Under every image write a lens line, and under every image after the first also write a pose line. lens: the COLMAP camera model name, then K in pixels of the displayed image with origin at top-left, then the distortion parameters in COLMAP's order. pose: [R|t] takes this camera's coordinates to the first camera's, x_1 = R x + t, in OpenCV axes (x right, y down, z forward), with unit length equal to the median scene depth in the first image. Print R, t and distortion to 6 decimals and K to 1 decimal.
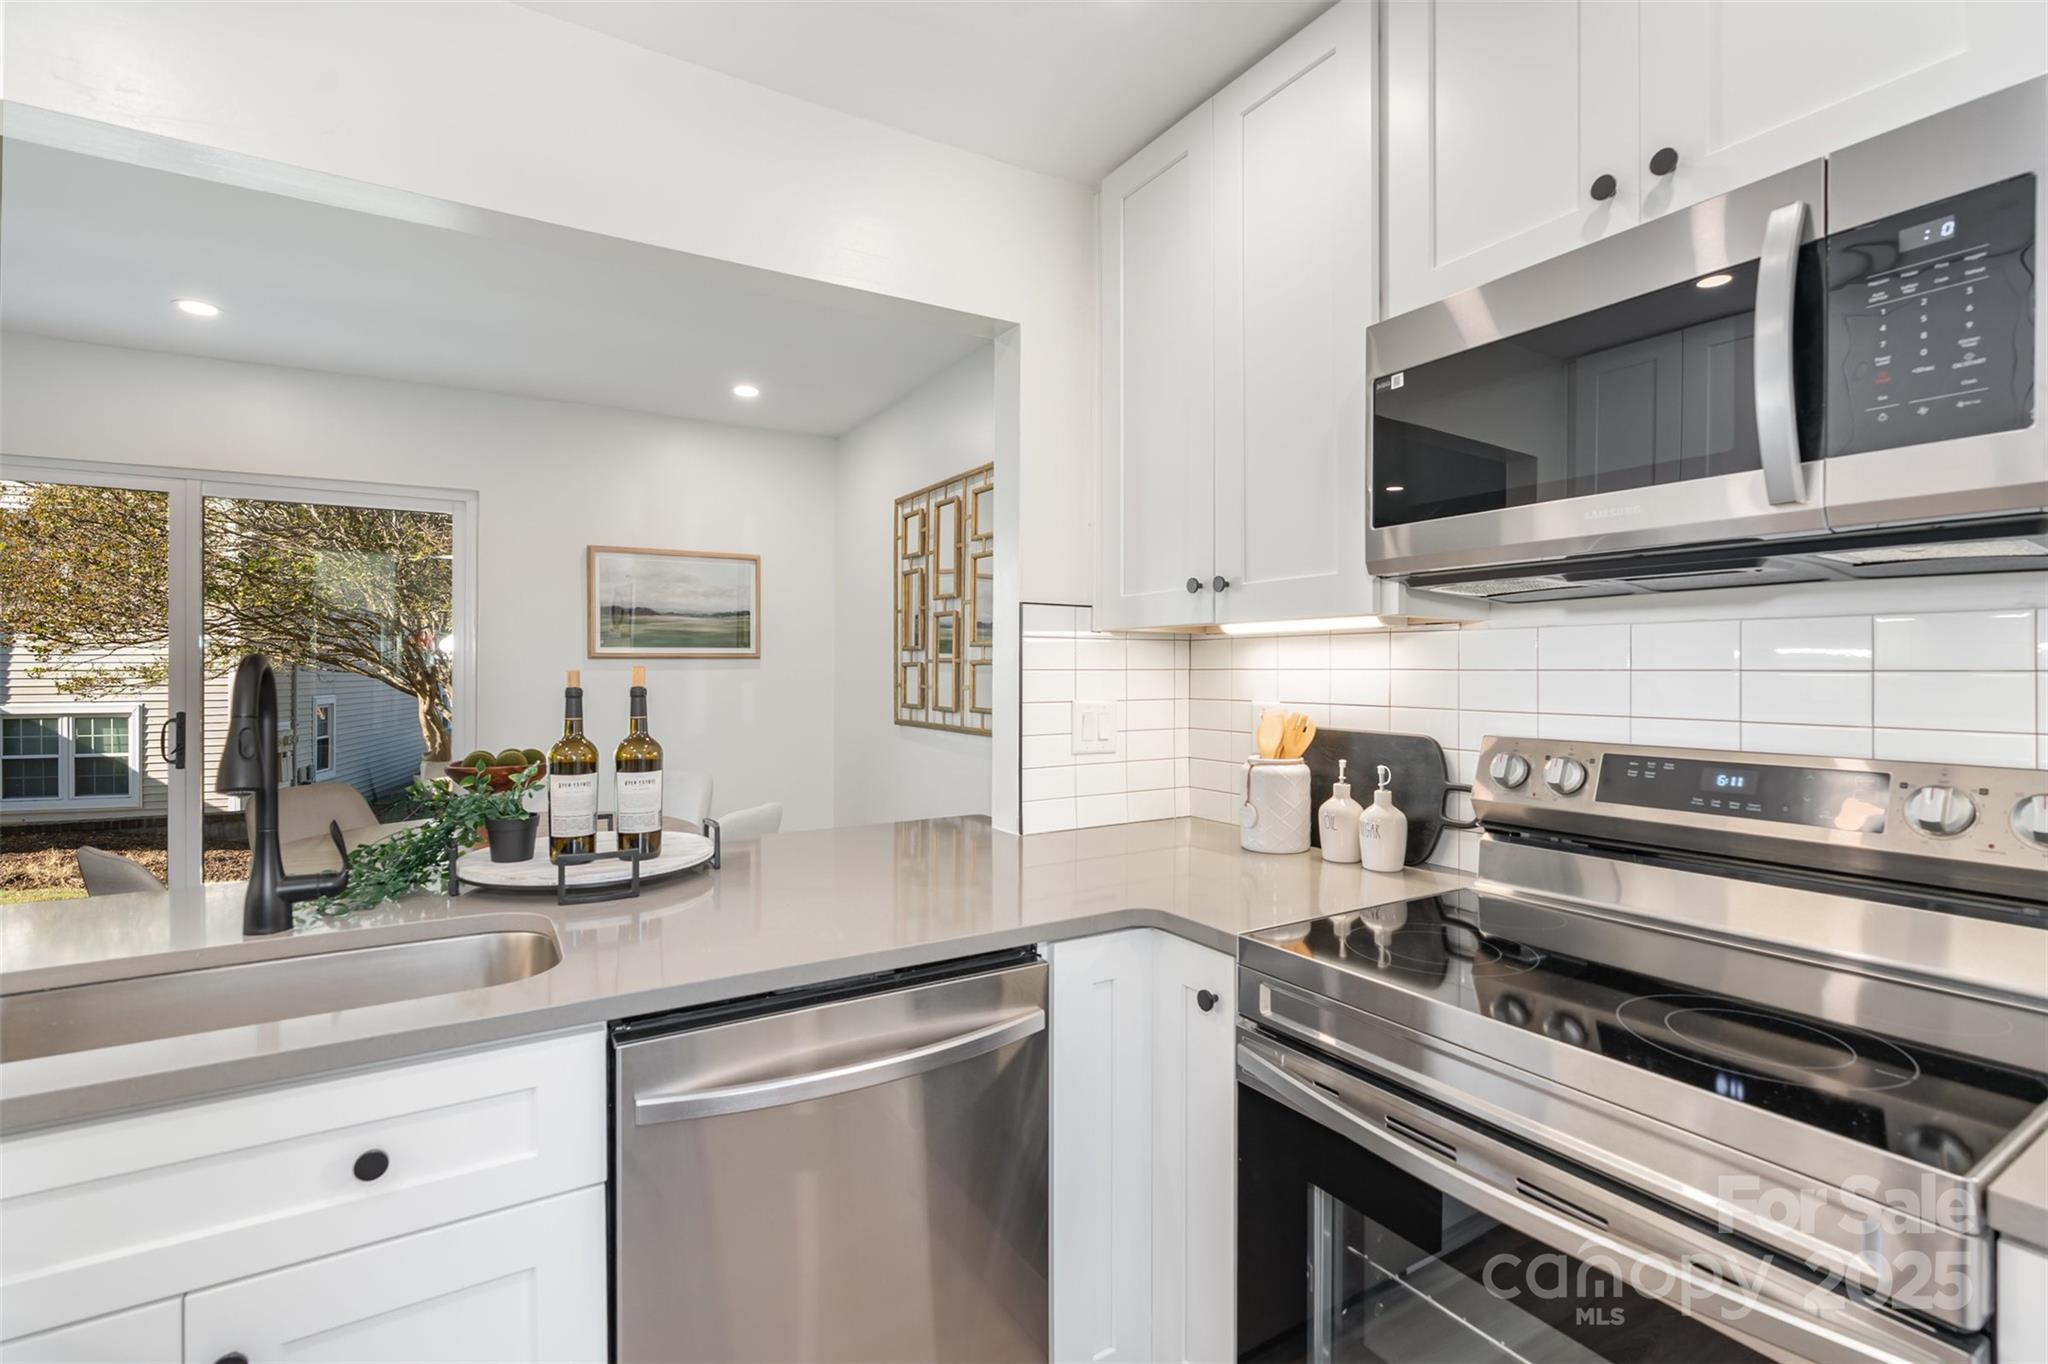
lens RADIAL K [[930.5, 0, 1033.6], [0, 930.5, 669.7], [0, 0, 1]] dist [-0.008603, 0.000227]
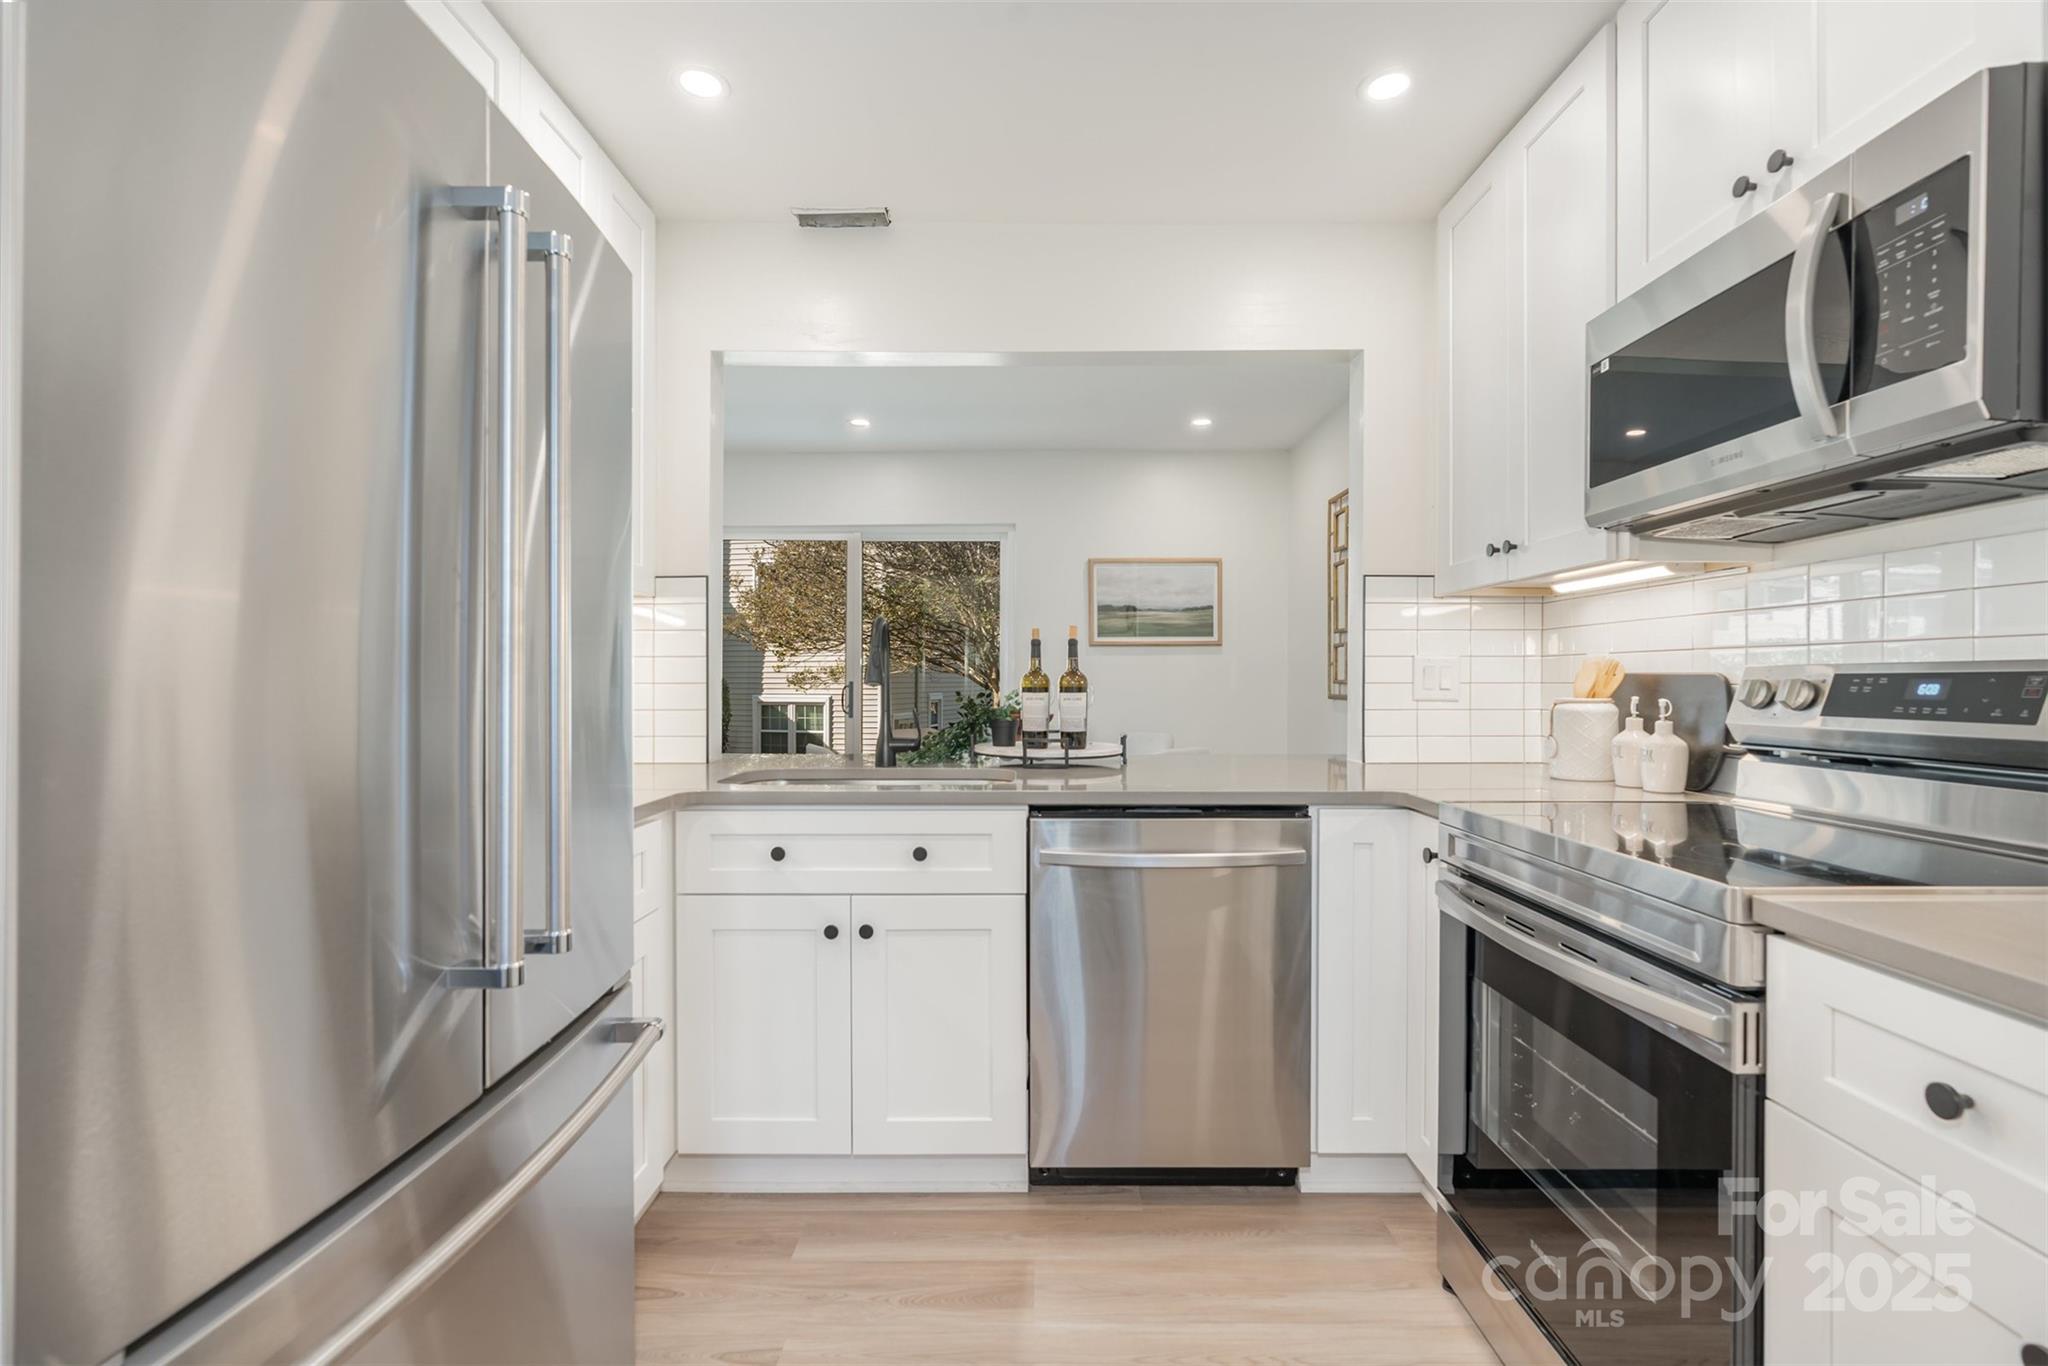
lens RADIAL K [[930.5, 0, 1033.6], [0, 930.5, 670.7], [0, 0, 1]] dist [-0.008603, 0.000227]
pose [[0.851368, -0.004041, -0.524554, 0.307741], [-0.000984, 0.999956, -0.009301, 0.078683], [0.524569, 0.008435, 0.851326, -0.331190]]
